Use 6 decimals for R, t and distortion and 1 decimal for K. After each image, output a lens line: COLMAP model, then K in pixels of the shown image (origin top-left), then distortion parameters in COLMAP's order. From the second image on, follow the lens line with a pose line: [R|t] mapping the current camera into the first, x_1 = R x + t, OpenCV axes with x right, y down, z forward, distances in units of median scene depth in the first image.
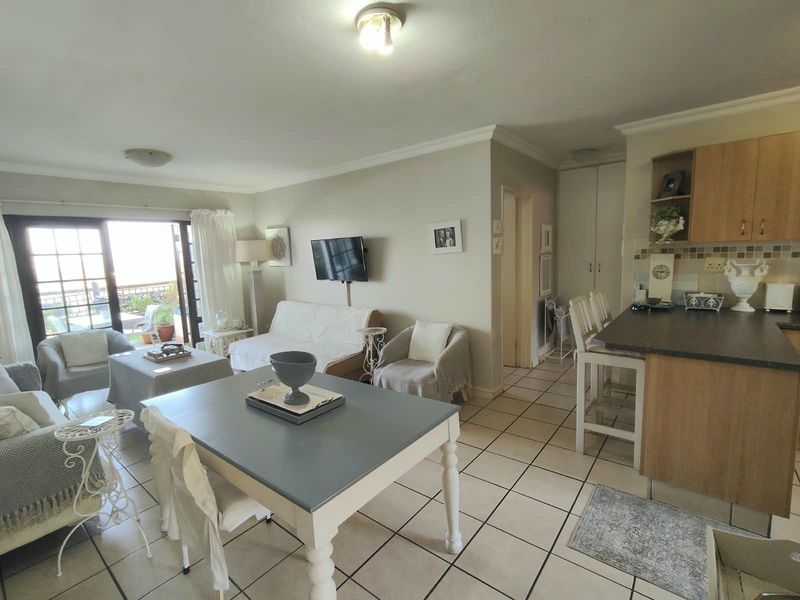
lens RADIAL K [[376.0, 0, 400.0], [0, 376.0, 300.0], [0, 0, 1]] dist [-0.003349, 0.003894]
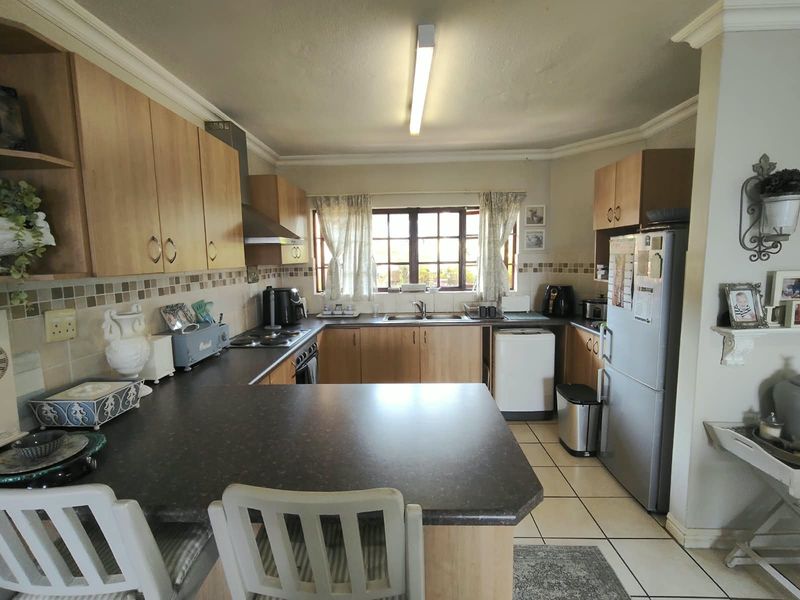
lens RADIAL K [[376.0, 0, 400.0], [0, 376.0, 300.0], [0, 0, 1]] dist [-0.003349, 0.003894]
pose [[-0.604162, -0.044876, 0.795597, 0.190853], [0.142686, 0.976184, 0.163416, -0.127851], [-0.783982, 0.212250, -0.583371, 0.849734]]
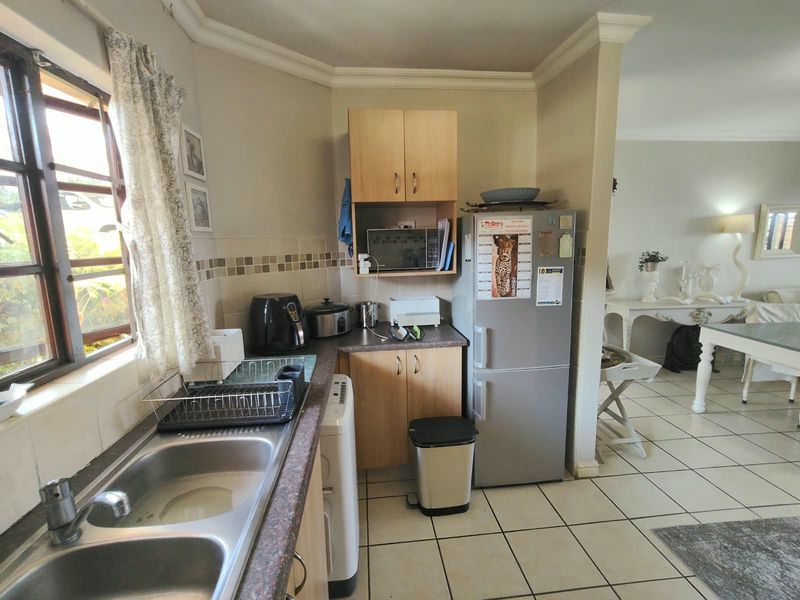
lens RADIAL K [[376.0, 0, 400.0], [0, 376.0, 300.0], [0, 0, 1]] dist [-0.003349, 0.003894]
pose [[-0.709236, 0.168386, -0.684566, 1.004125], [-0.040832, 0.959613, 0.278344, -0.097353], [0.703787, 0.225364, -0.673717, 0.416672]]
